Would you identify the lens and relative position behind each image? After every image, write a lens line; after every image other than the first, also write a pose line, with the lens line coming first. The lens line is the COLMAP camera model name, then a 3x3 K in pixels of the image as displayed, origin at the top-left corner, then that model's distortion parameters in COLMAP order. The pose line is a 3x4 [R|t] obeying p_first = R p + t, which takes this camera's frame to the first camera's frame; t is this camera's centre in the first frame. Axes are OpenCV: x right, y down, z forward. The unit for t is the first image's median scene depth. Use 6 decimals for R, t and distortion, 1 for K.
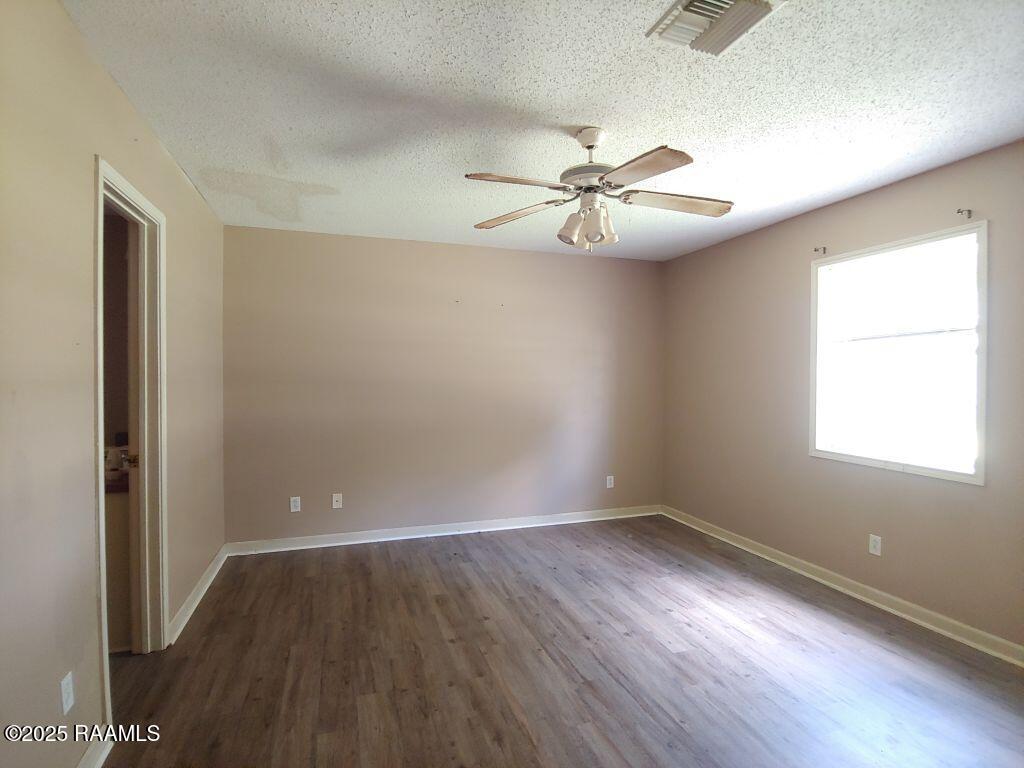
lens RADIAL K [[514.8, 0, 517.6], [0, 514.8, 381.6], [0, 0, 1]] dist [-0.000861, -0.000222]
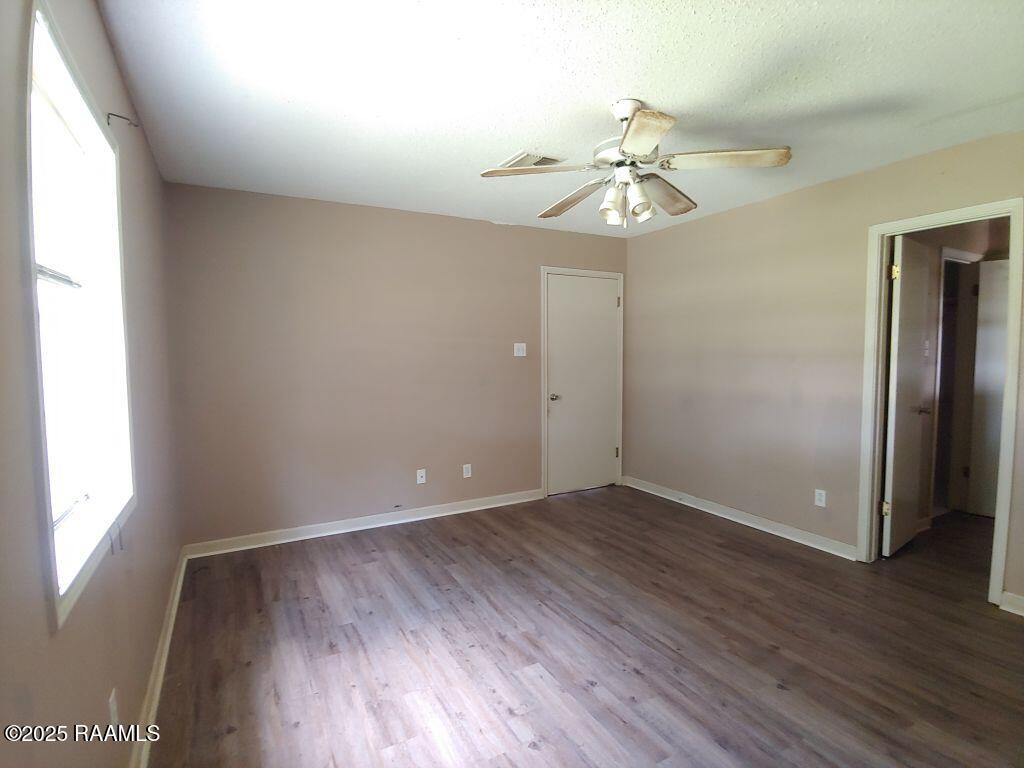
lens RADIAL K [[514.8, 0, 517.6], [0, 514.8, 381.6], [0, 0, 1]] dist [-0.000861, -0.000222]
pose [[-0.984671, 0.014597, -0.173808, 0.498838], [0.001977, 0.997362, 0.072563, -0.031866], [0.174408, 0.071107, -0.982103, 1.881343]]
